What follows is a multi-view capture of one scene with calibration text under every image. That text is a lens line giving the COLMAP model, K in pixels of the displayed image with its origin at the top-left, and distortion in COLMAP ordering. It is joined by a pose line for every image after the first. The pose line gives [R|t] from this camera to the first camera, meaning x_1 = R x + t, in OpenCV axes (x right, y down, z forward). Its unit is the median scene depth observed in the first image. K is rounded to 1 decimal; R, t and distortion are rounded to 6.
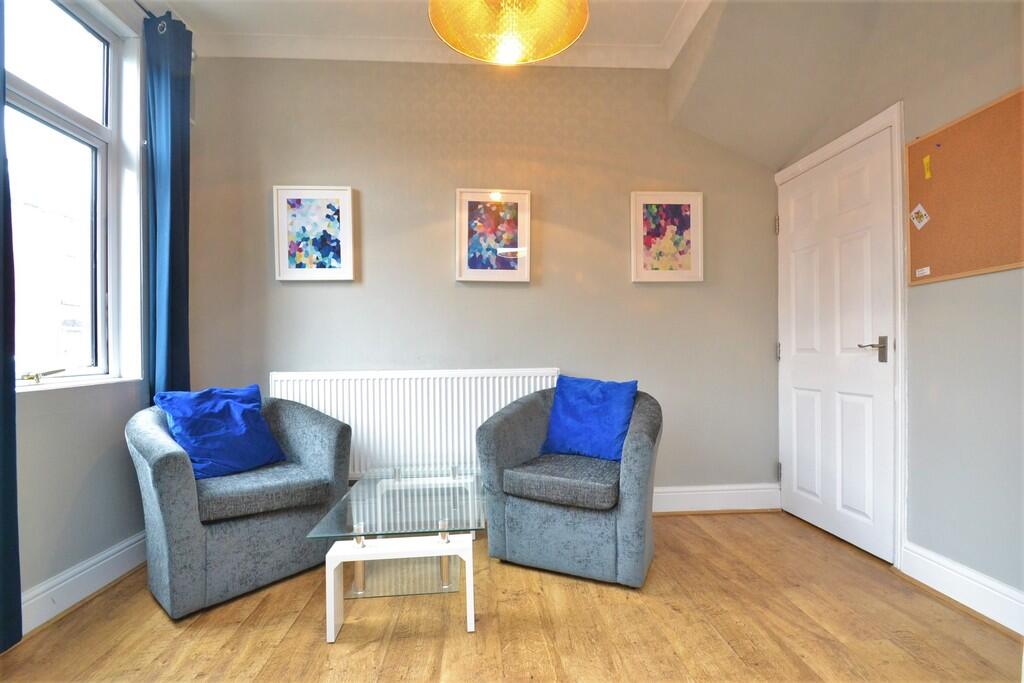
lens RADIAL K [[454.5, 0, 523.9], [0, 454.5, 355.8], [0, 0, 1]] dist [0.002496, 0.000697]
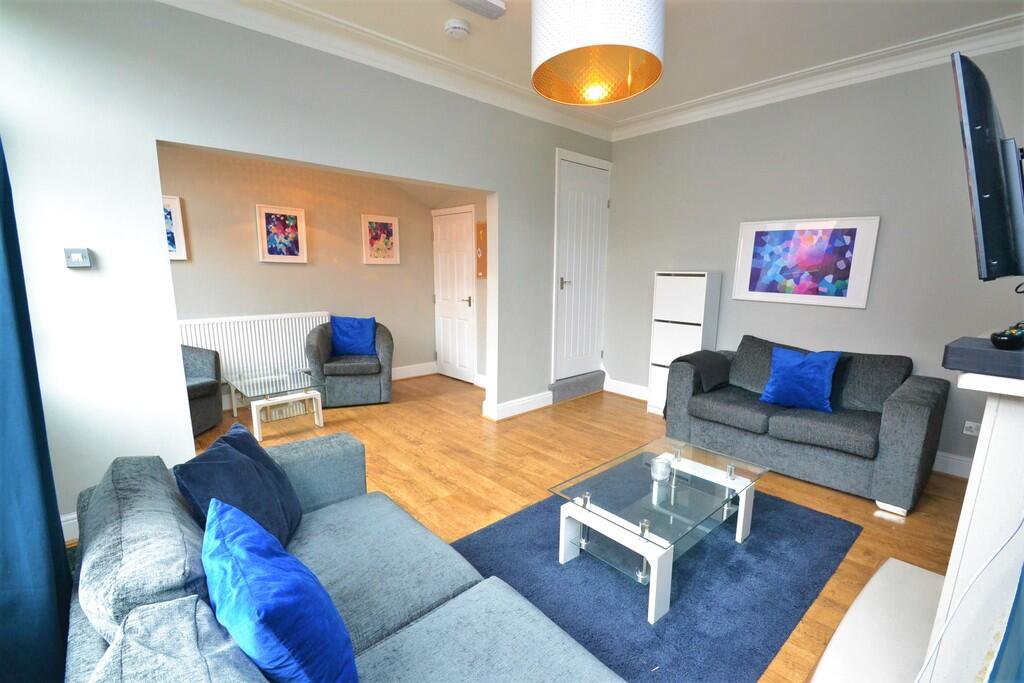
lens RADIAL K [[454.5, 0, 513.5], [0, 454.5, 360.0], [0, 0, 1]] dist [0.002496, 0.000697]
pose [[0.790035, -0.104960, 0.604010, -0.462591], [-0.012433, 0.982290, 0.186956, -0.133599], [-0.612936, -0.155211, 0.774738, -0.917270]]
